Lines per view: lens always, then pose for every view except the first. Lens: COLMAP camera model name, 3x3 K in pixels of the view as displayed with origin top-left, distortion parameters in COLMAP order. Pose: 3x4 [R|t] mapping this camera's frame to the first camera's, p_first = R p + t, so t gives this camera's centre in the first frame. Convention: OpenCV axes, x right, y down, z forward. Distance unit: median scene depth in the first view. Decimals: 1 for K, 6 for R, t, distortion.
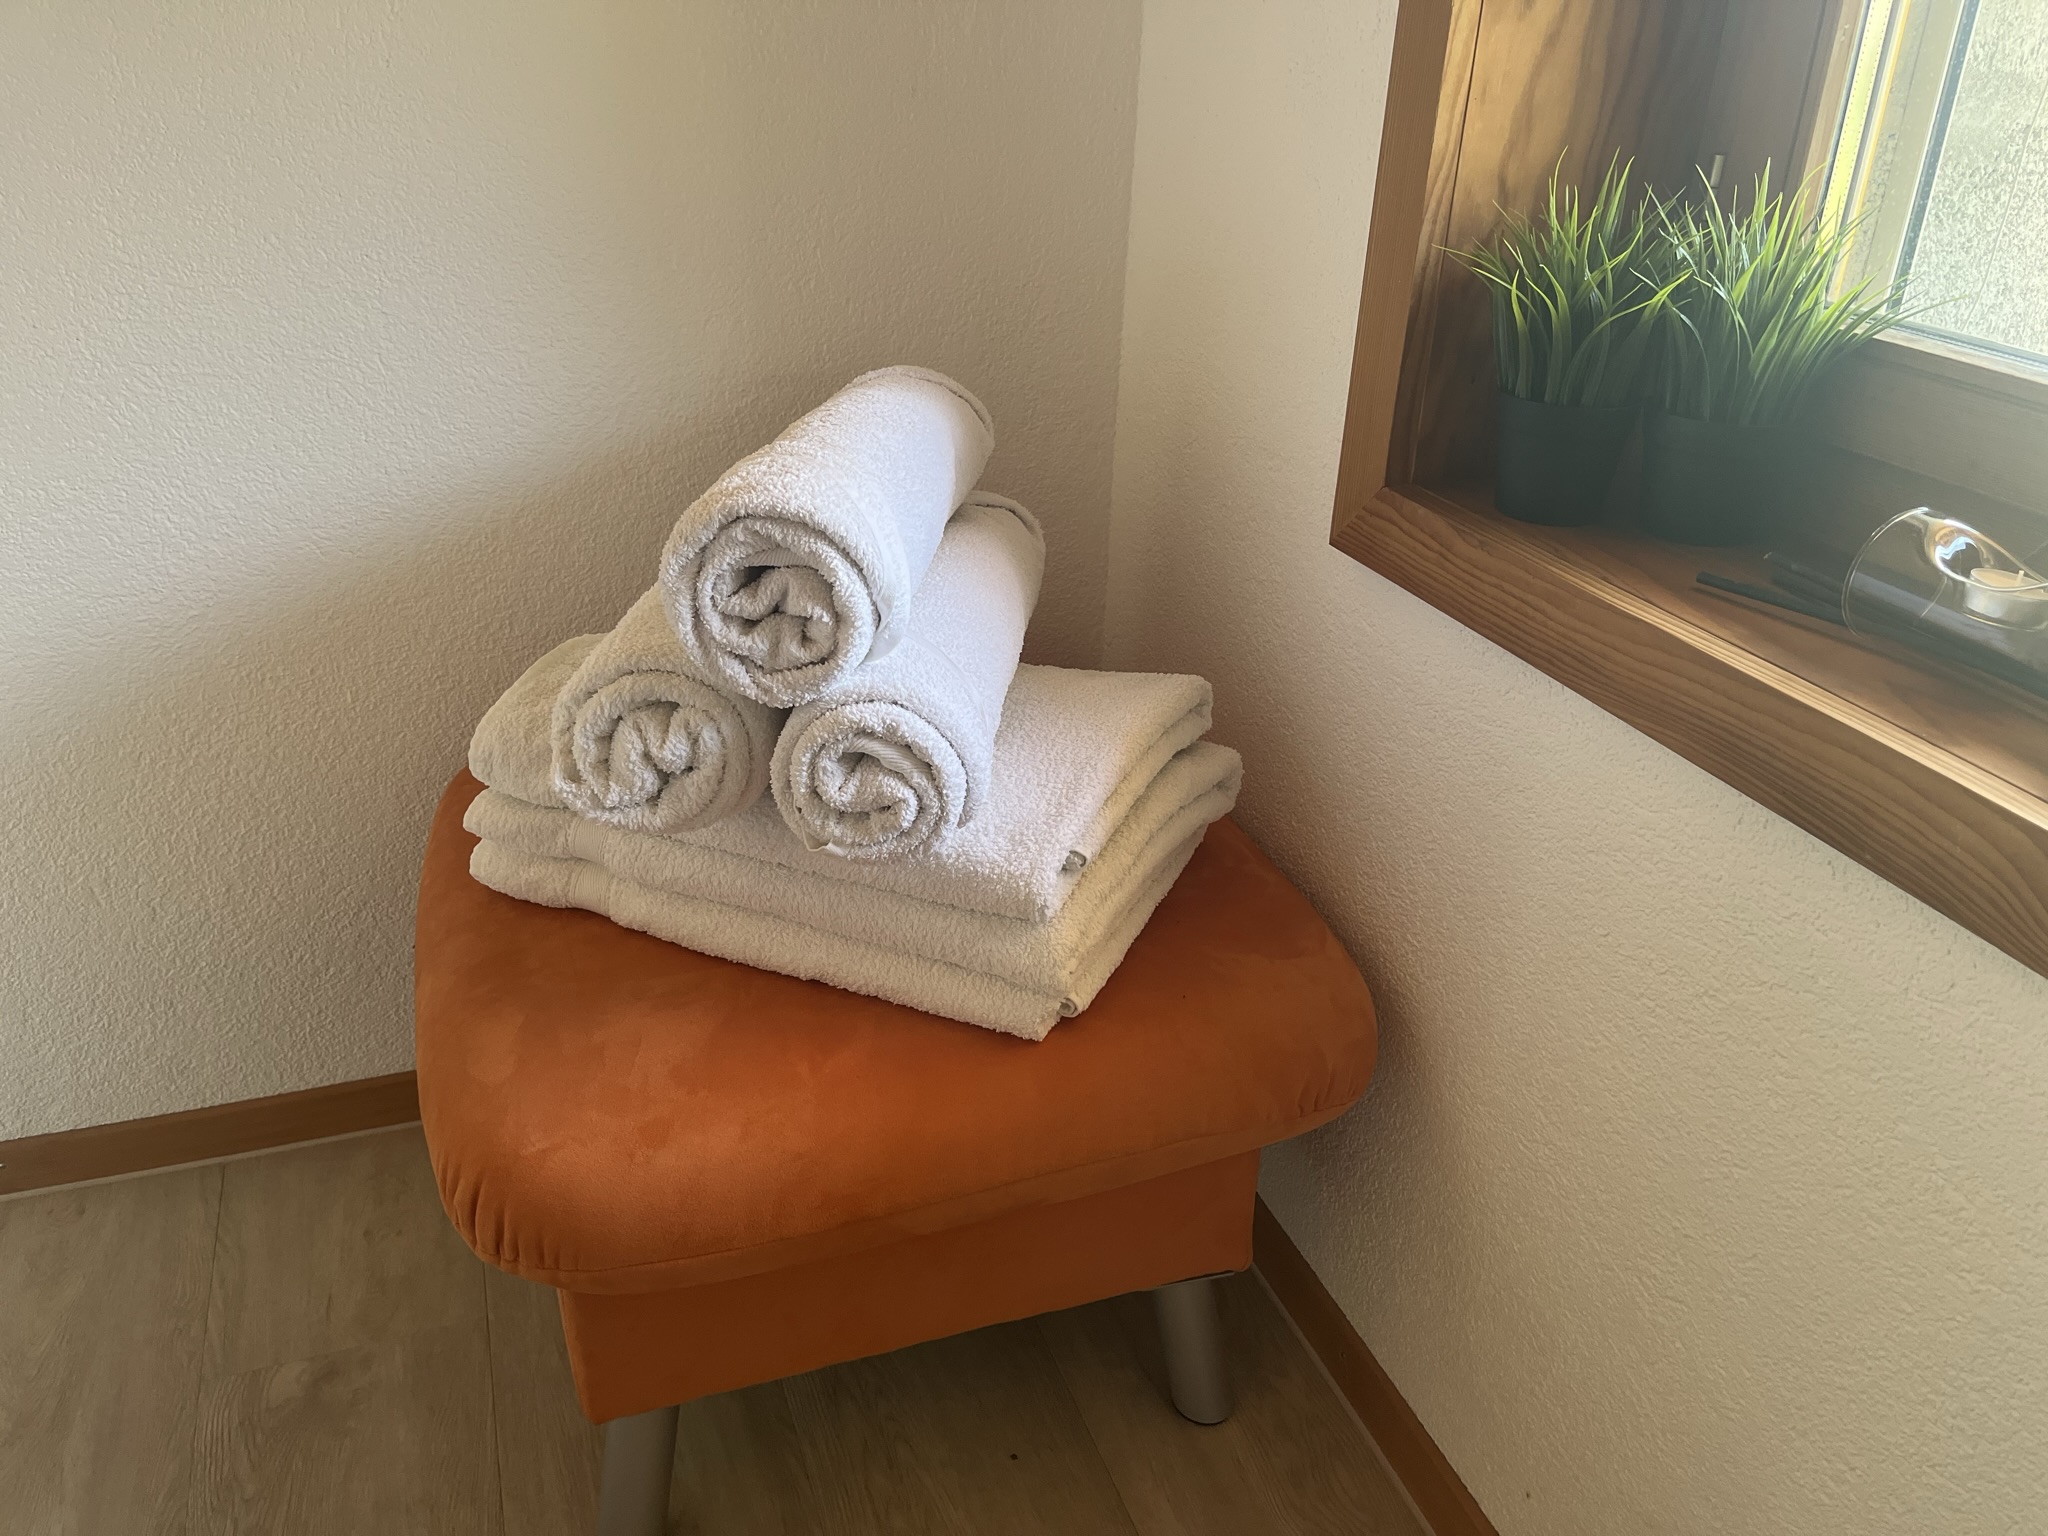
lens RADIAL K [[1534.8, 0, 1024.0], [0, 1534.8, 768.0], [0, 0, 1]] dist [0.081137, 0.000457]
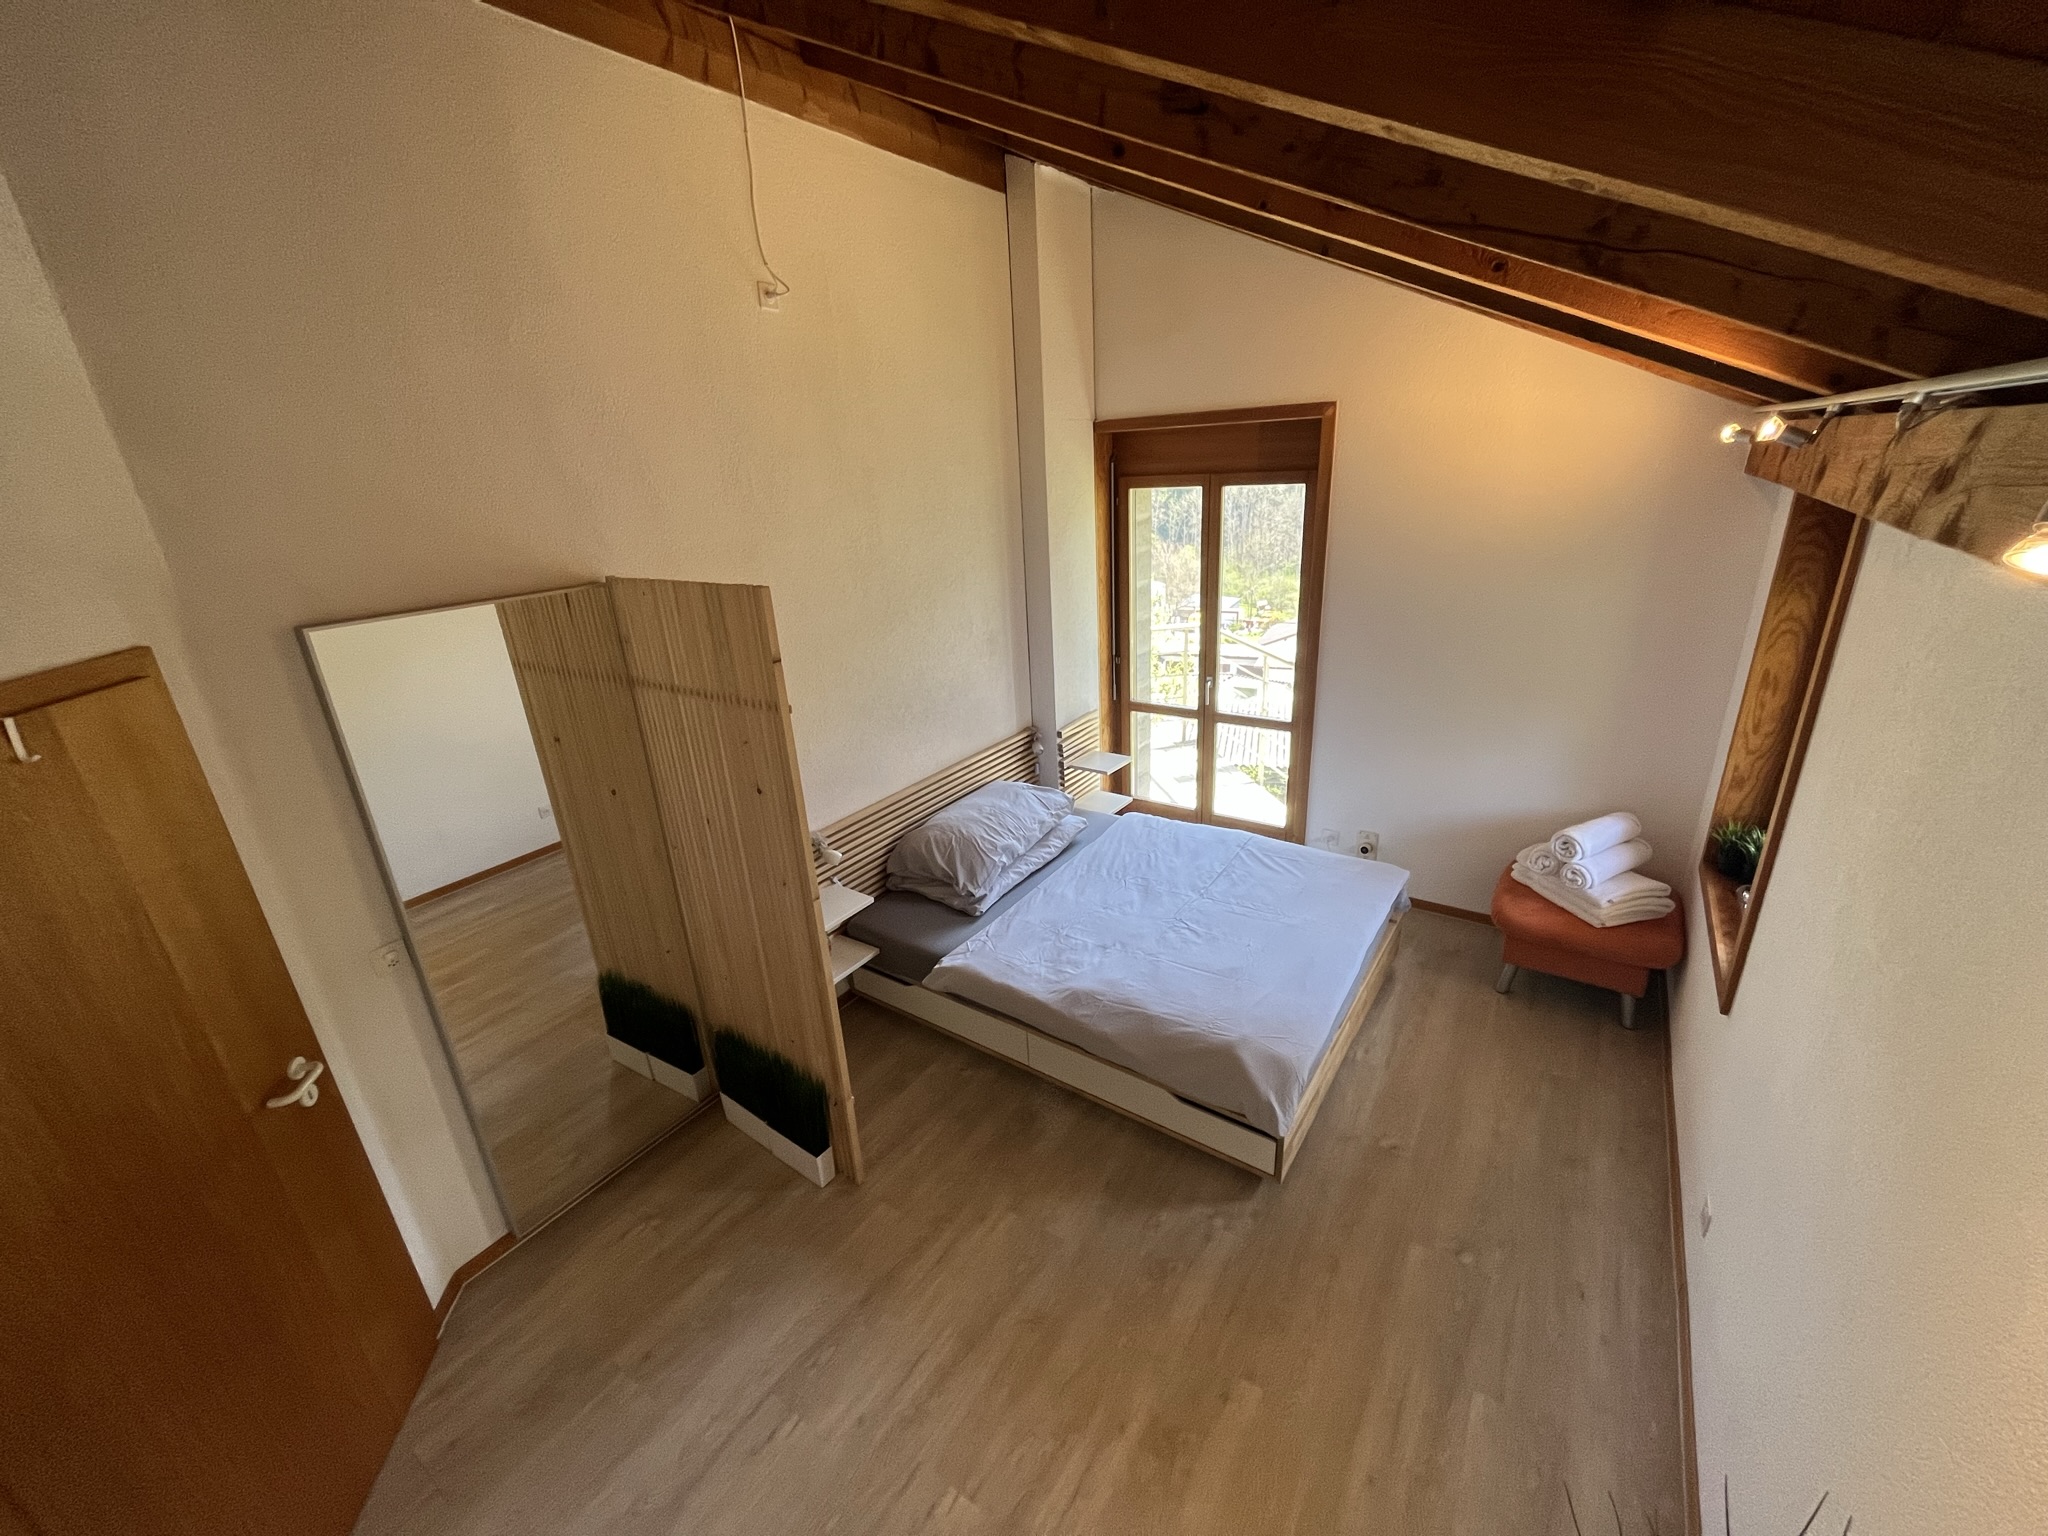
lens RADIAL K [[823.2, 0, 1039.5], [0, 823.2, 773.3], [0, 0, 1]] dist [-0.004526, -0.000414]
pose [[0.592631, 0.225201, -0.773352, 1.118654], [-0.295187, 0.954044, 0.051613, 0.078830], [0.749436, 0.197696, 0.631872, -2.941095]]
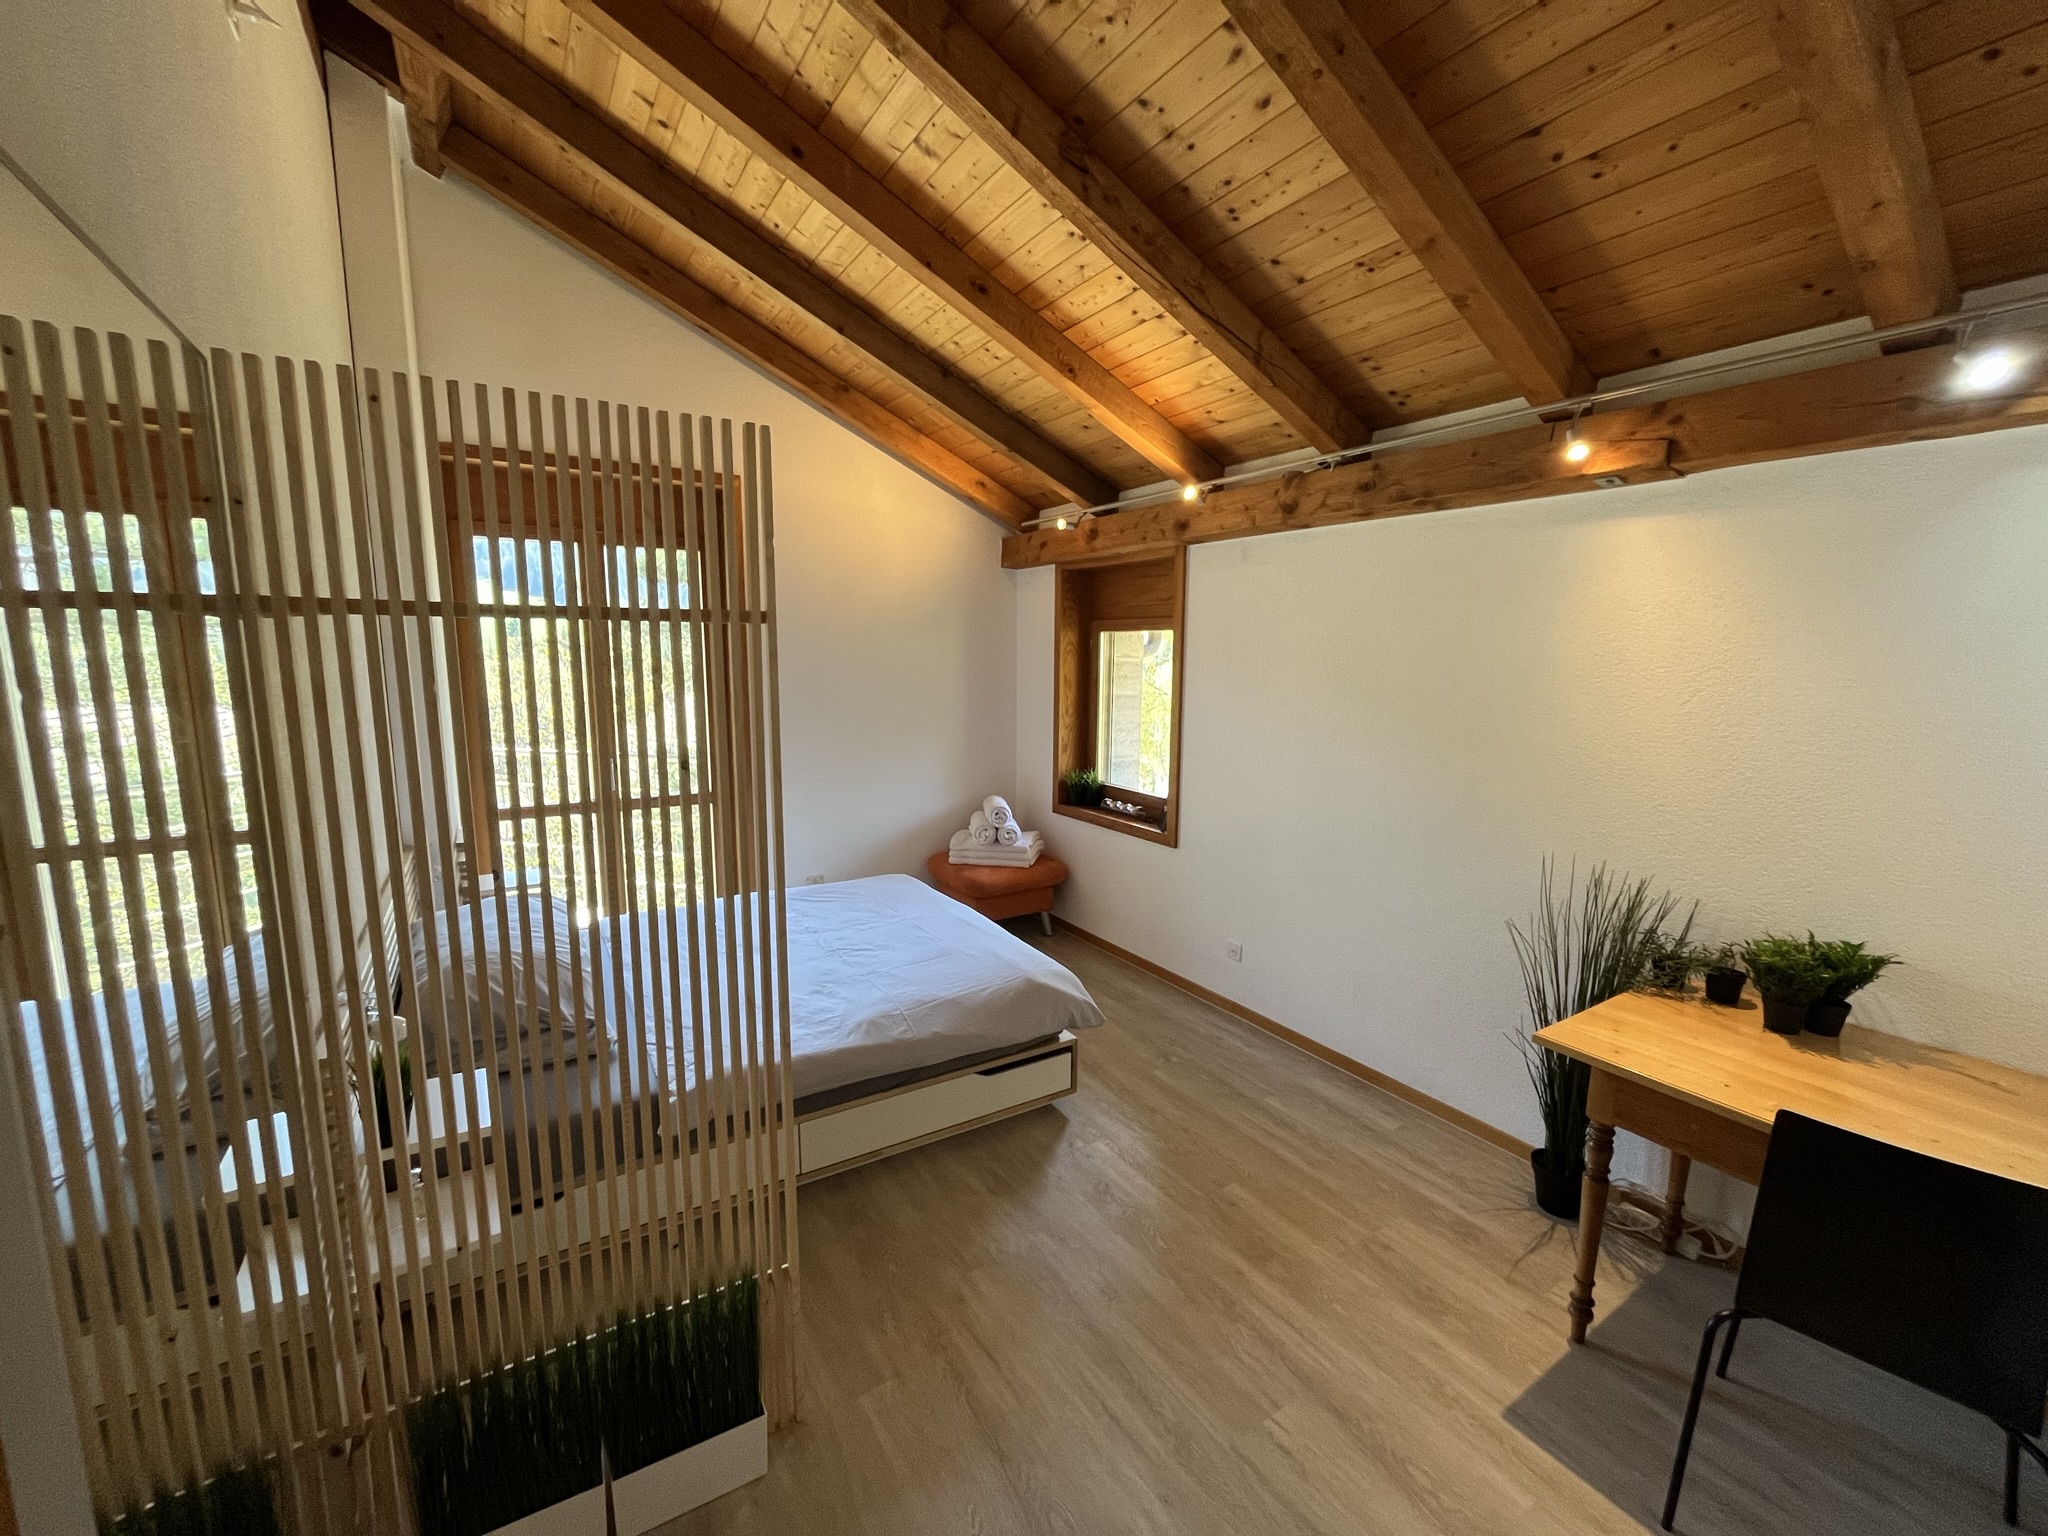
lens RADIAL K [[823.7, 0, 1024.0], [0, 823.7, 768.0], [0, 0, 1]] dist [-0.000811, -0.000122]
pose [[0.974859, -0.053429, 0.216324, -1.000486], [0.117013, 0.948943, -0.292942, 1.019968], [-0.189628, 0.310890, 0.931337, -3.523801]]
